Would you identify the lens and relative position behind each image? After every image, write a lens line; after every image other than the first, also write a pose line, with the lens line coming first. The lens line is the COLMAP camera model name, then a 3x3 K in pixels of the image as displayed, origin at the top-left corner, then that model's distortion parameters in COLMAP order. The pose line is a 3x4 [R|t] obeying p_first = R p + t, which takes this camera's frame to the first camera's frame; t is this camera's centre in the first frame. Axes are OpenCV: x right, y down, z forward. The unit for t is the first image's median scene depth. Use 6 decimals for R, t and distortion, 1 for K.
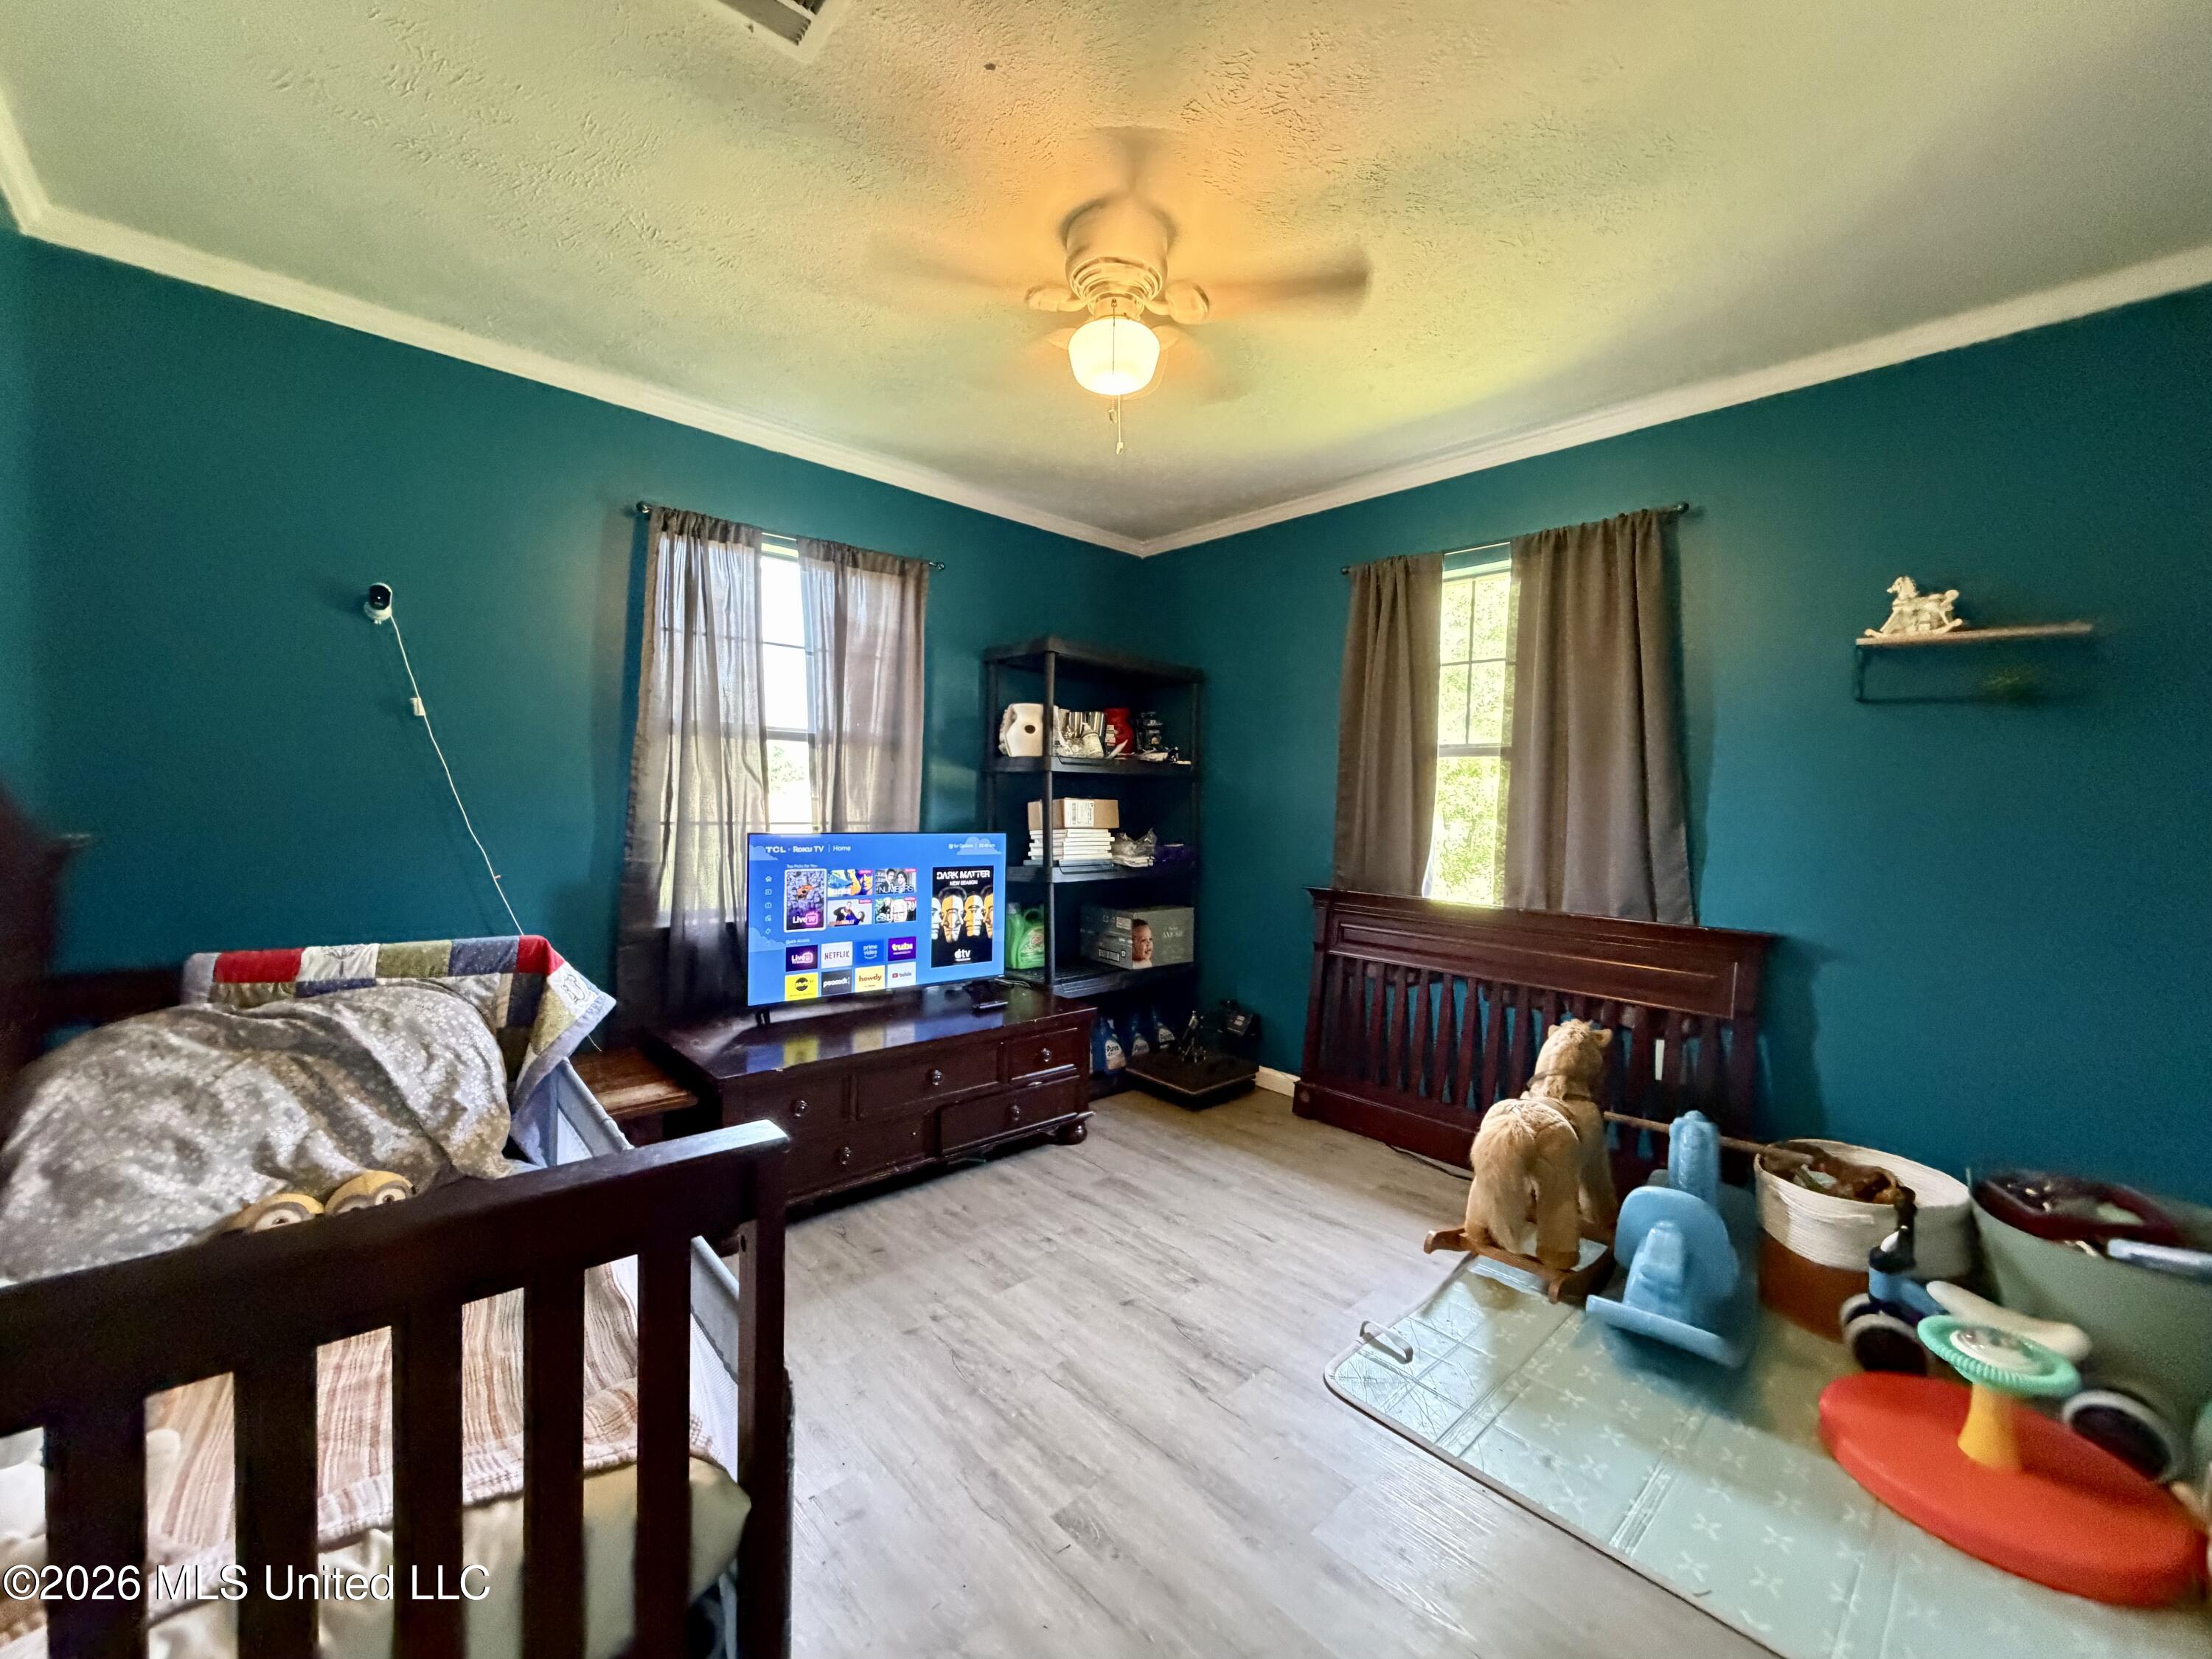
lens RADIAL K [[880.7, 0, 1102.2], [0, 880.7, 835.3], [0, 0, 1]] dist [0.001068, -0.000951]
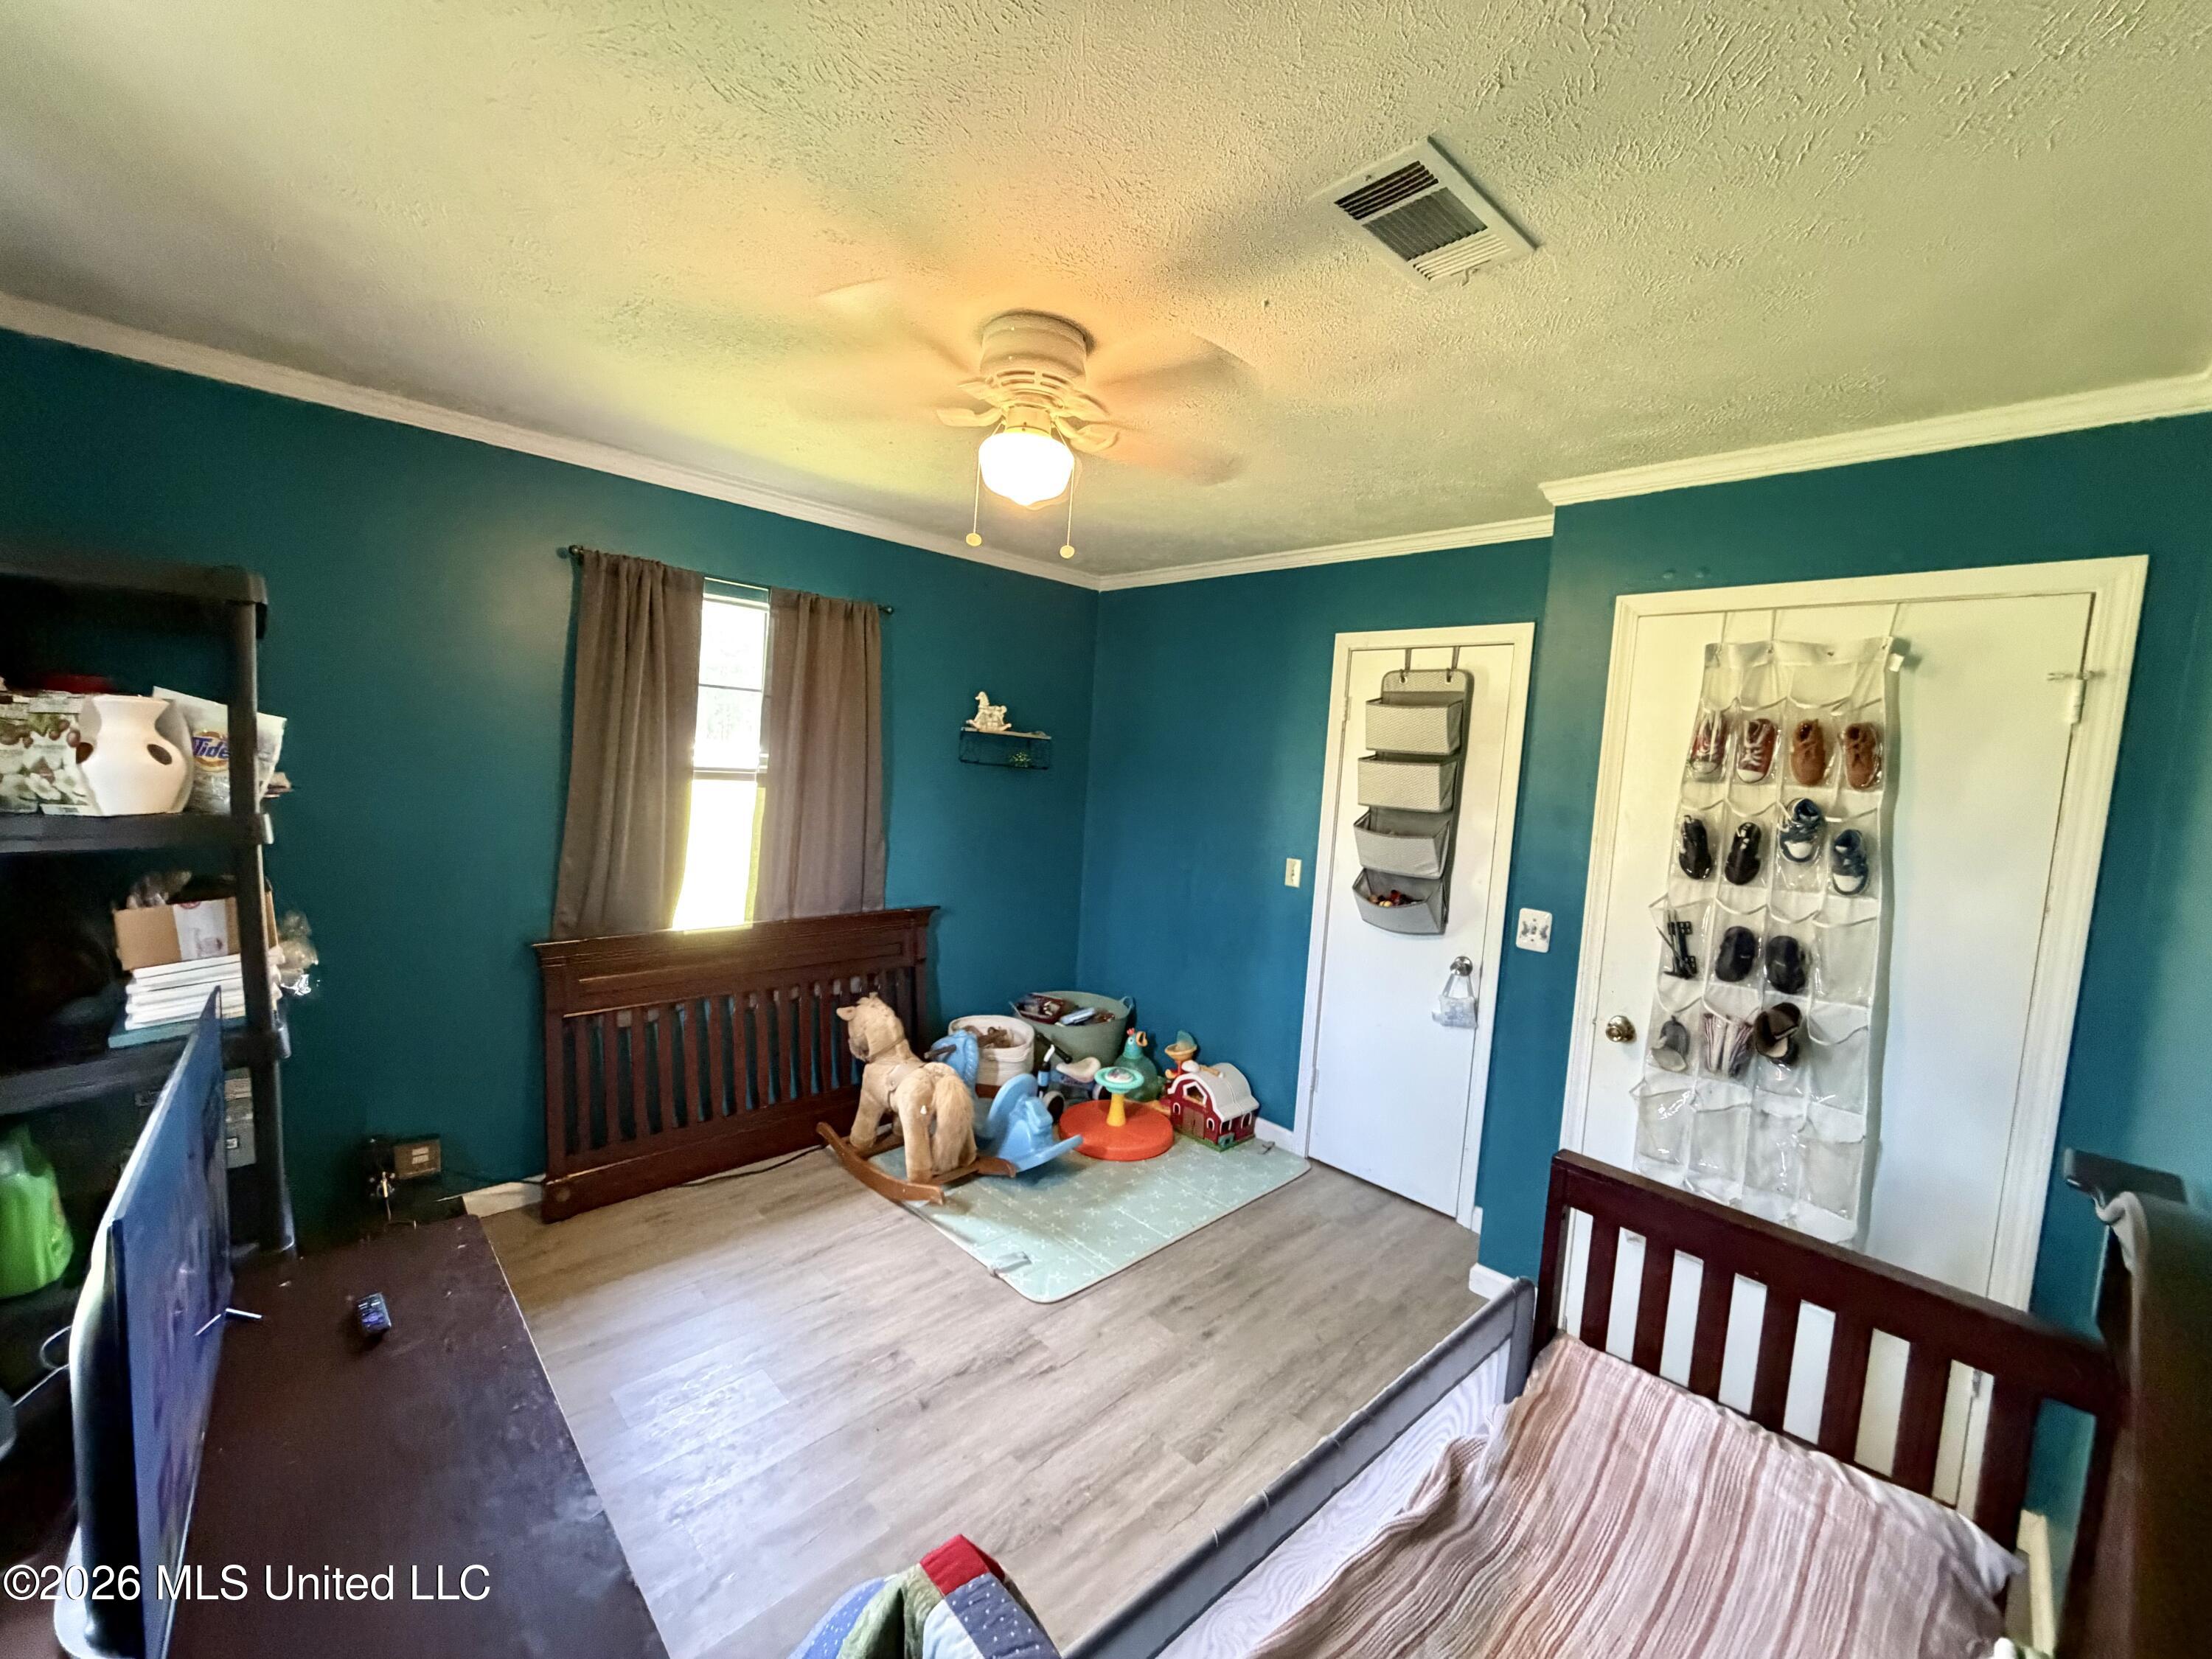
lens RADIAL K [[880.7, 0, 1102.1], [0, 880.7, 827.8], [0, 0, 1]] dist [0.001068, -0.000951]
pose [[-0.026730, -0.112754, 0.993263, -0.825083], [-0.028134, 0.993310, 0.112002, -0.219479], [-0.999247, -0.024951, -0.029723, 0.777122]]
